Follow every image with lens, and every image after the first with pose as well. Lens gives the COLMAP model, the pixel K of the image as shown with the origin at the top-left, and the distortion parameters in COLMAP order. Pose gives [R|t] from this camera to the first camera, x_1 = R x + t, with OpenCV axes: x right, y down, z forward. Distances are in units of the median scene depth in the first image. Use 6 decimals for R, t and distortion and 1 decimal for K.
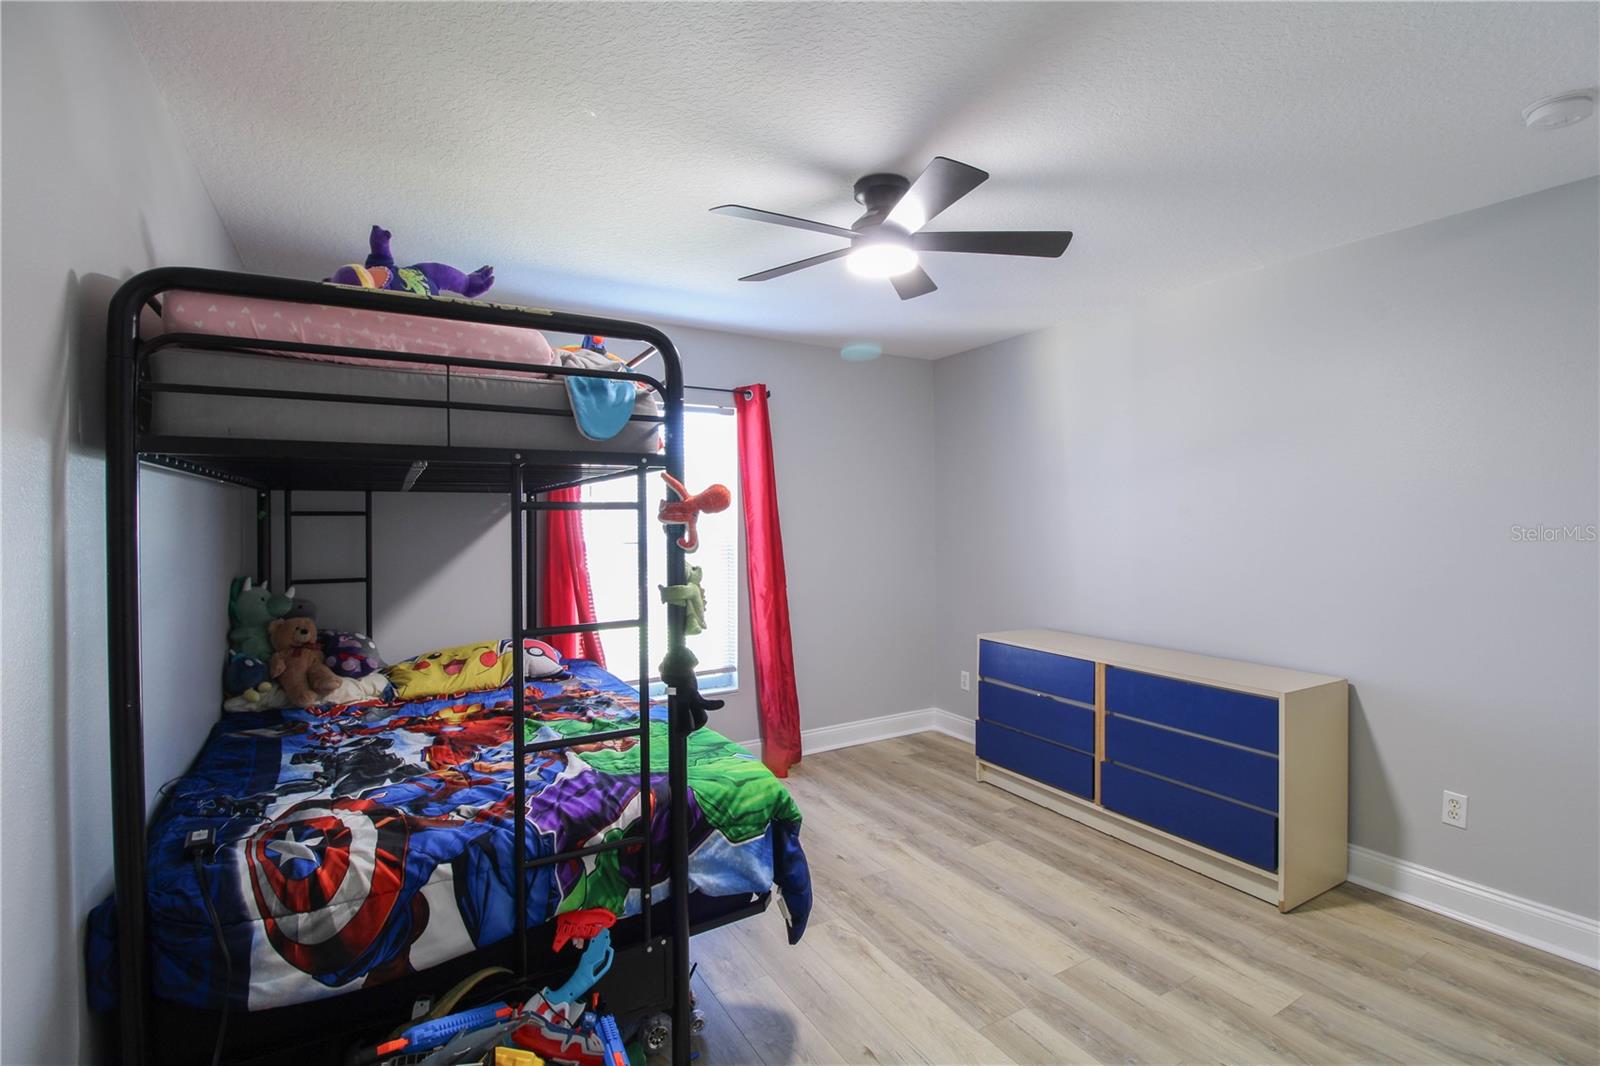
lens RADIAL K [[746.2, 0, 816.2], [0, 746.2, 522.0], [0, 0, 1]] dist [-0.001008, -0.000506]
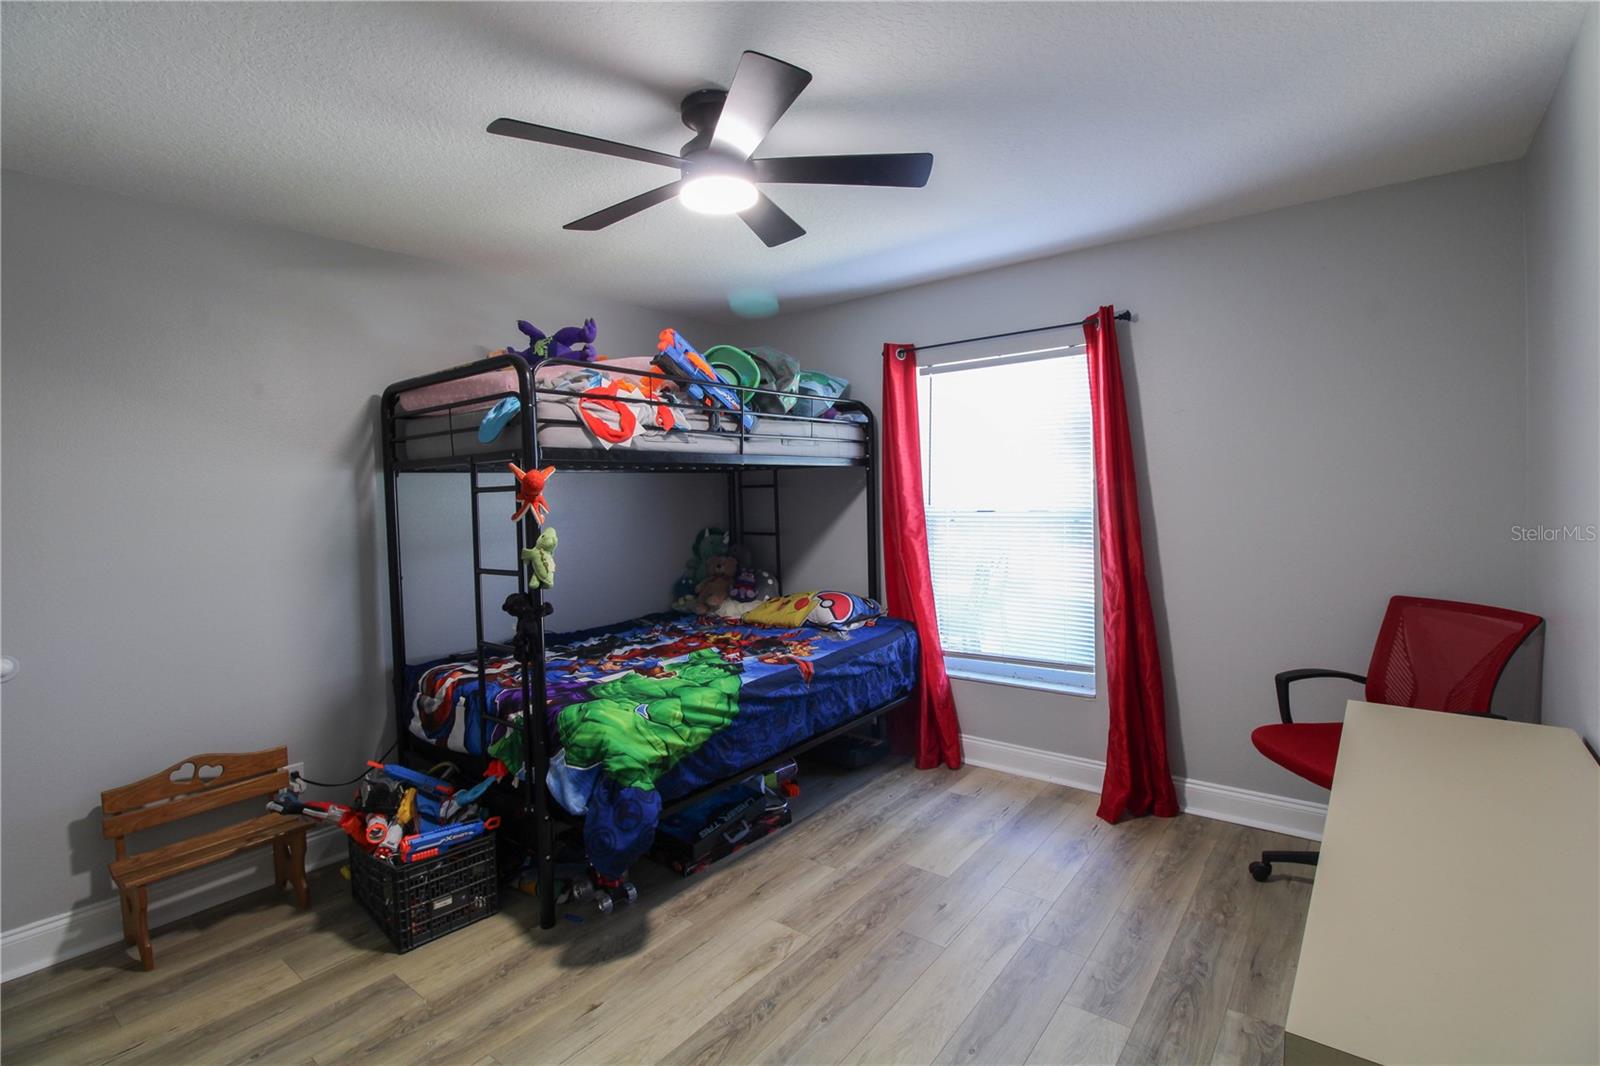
lens RADIAL K [[746.2, 0, 816.2], [0, 746.2, 522.0], [0, 0, 1]] dist [-0.001008, -0.000506]
pose [[0.364575, 0.036239, -0.930469, 0.953296], [0.017540, 0.998798, 0.045772, -0.008695], [0.931009, -0.033008, 0.363501, 0.785640]]
